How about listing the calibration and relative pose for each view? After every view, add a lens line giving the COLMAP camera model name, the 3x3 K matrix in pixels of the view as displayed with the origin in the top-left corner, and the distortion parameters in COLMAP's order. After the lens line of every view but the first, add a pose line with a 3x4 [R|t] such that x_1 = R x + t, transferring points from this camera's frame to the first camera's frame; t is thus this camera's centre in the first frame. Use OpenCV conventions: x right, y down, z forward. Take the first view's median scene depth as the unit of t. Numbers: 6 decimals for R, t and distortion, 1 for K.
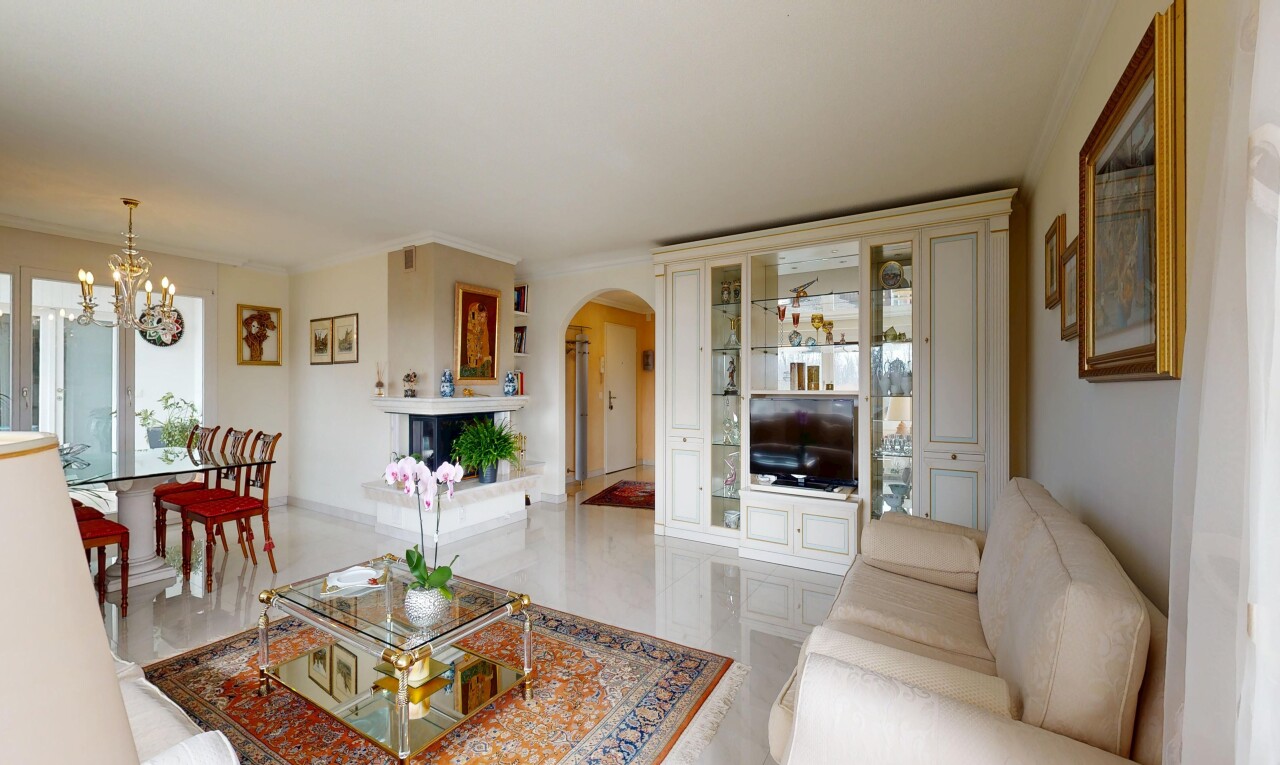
lens RADIAL K [[503.2, 0, 630.3], [0, 503.2, 382.2], [0, 0, 1]] dist [0.003728, -0.000063]
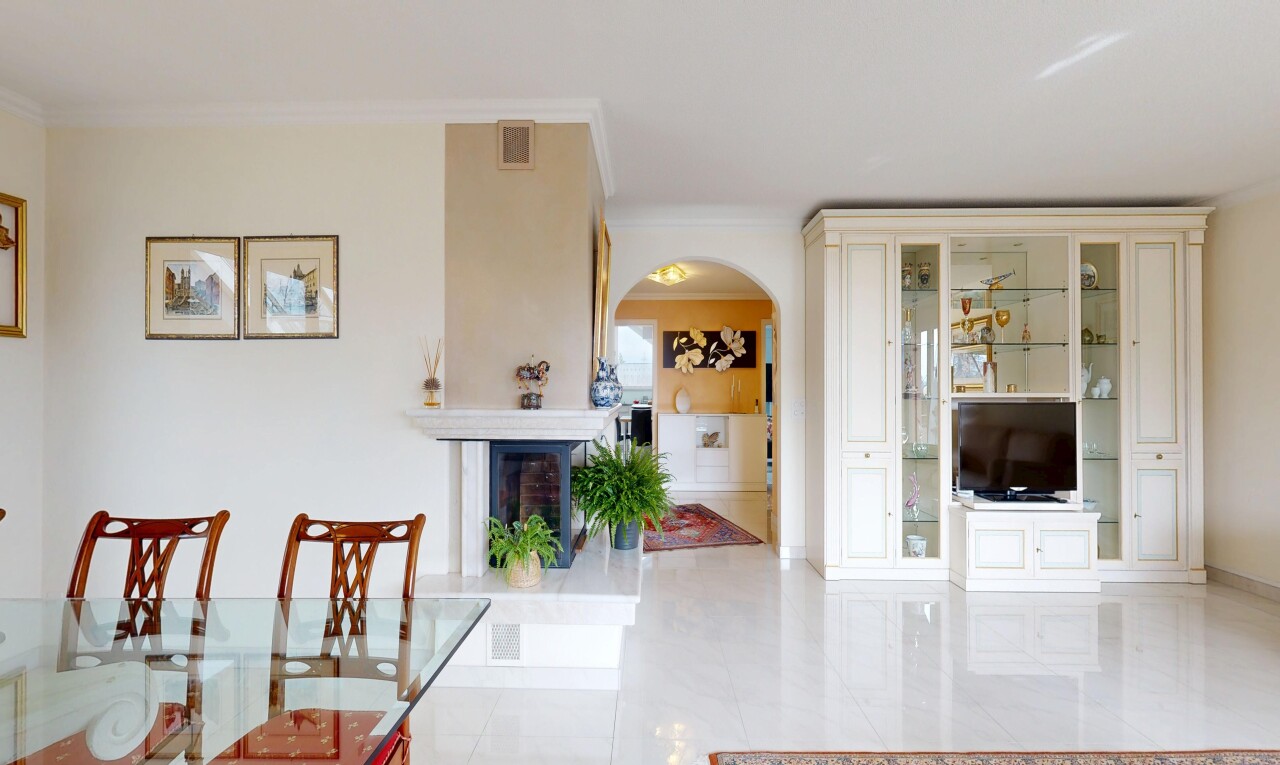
lens RADIAL K [[503.2, 0, 630.3], [0, 503.2, 382.2], [0, 0, 1]] dist [0.003728, -0.000063]
pose [[0.857444, 0.006632, 0.514534, -0.625803], [-0.005265, 0.999978, -0.004116, 0.003775], [-0.514550, 0.000820, 0.857460, 0.507230]]
